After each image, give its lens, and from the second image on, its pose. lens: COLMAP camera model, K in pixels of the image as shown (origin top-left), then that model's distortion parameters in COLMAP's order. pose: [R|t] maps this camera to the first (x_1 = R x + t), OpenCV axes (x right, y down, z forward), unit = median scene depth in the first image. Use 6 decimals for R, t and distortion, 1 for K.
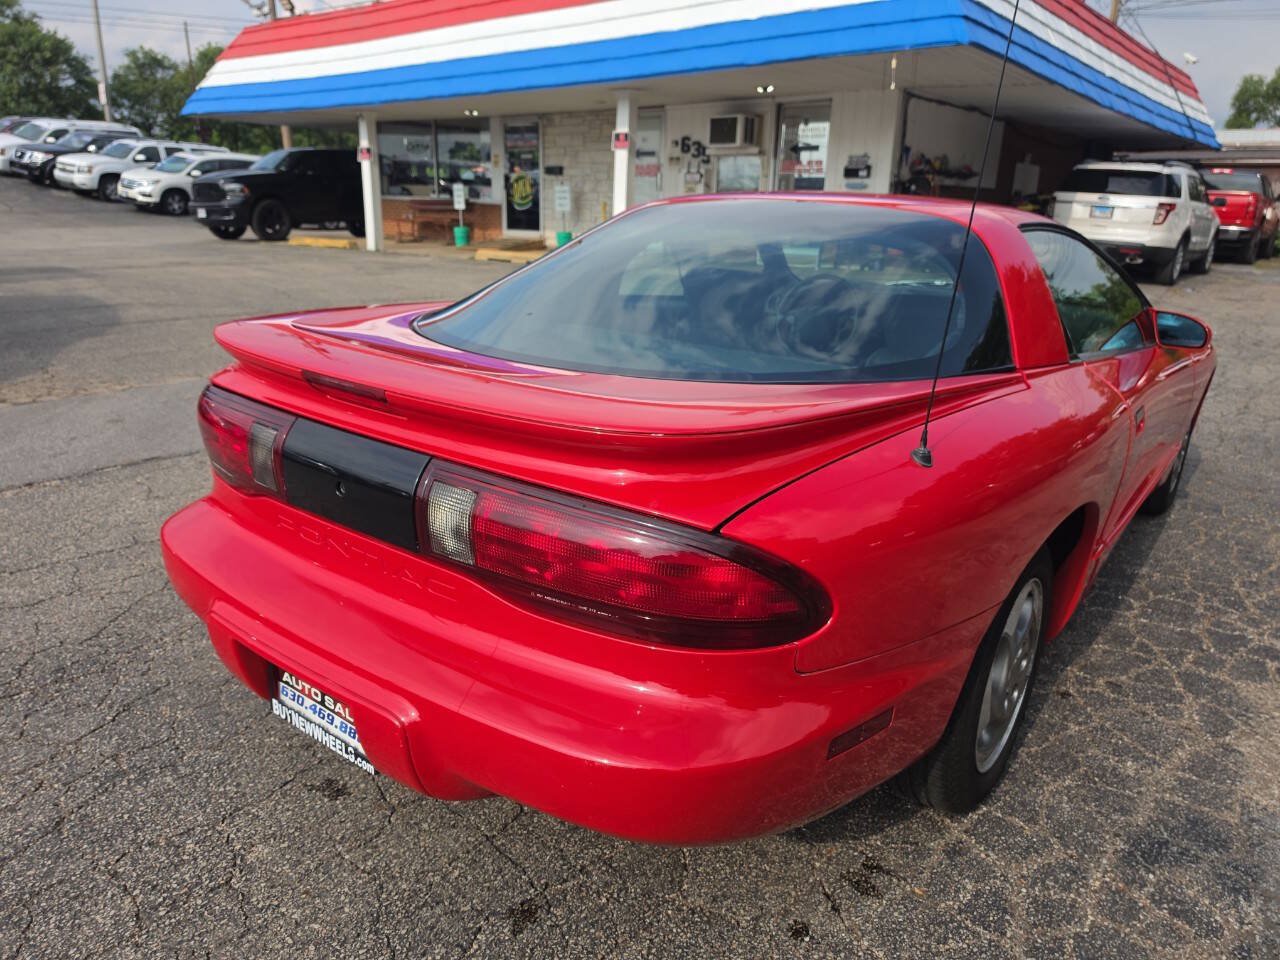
lens RADIAL K [[939.8, 0, 626.2], [0, 939.8, 450.9], [0, 0, 1]] dist [0.023743, -0.034850]
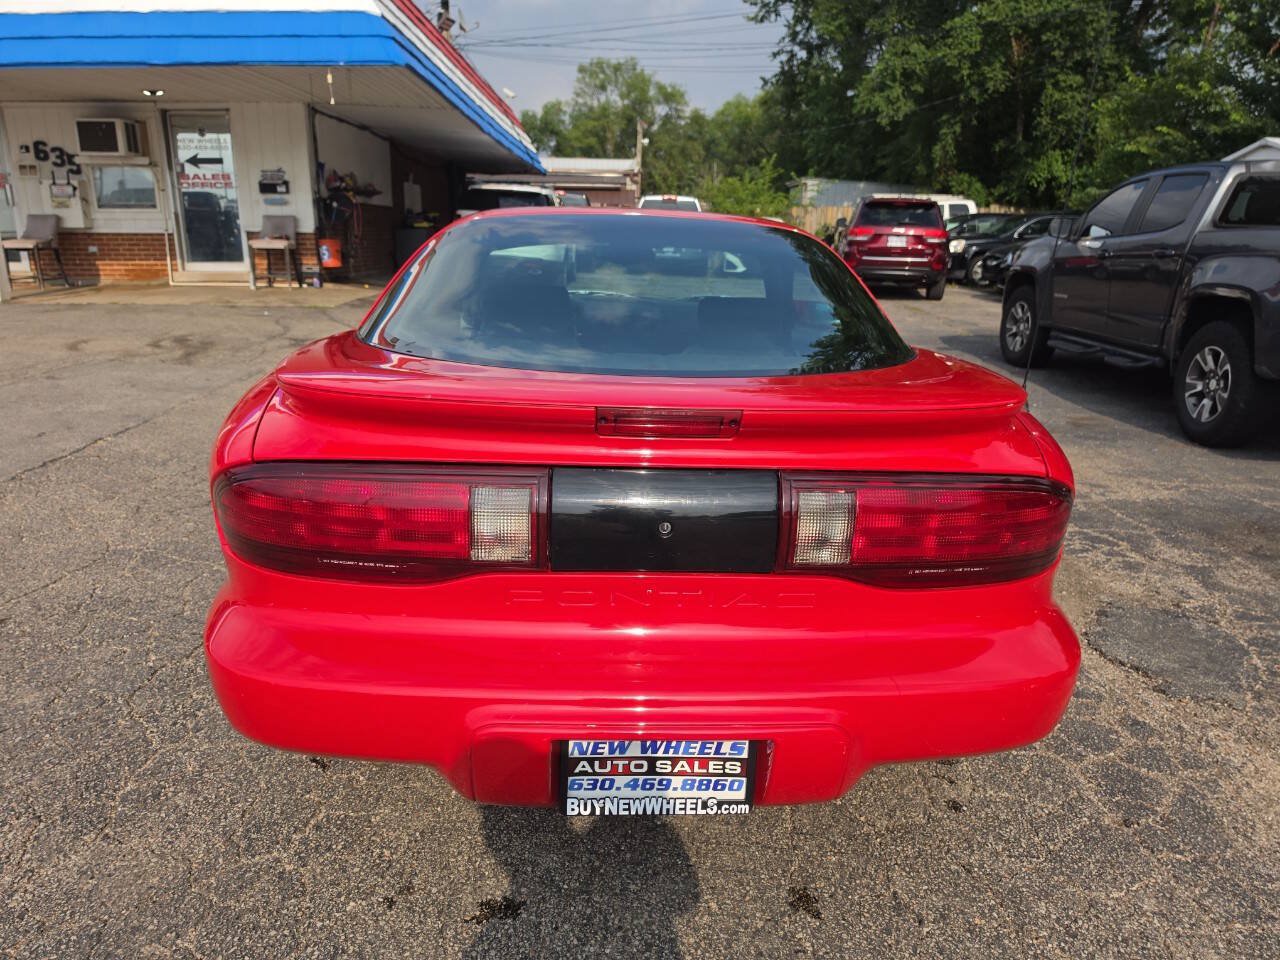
lens RADIAL K [[939.8, 0, 649.5], [0, 939.8, 477.3], [0, 0, 1]] dist [0.023743, -0.034850]
pose [[0.753132, -0.176452, 0.633764, -0.110468], [0.170749, 0.982774, 0.070713, -0.009853], [-0.635324, 0.054958, 0.770287, 0.036658]]
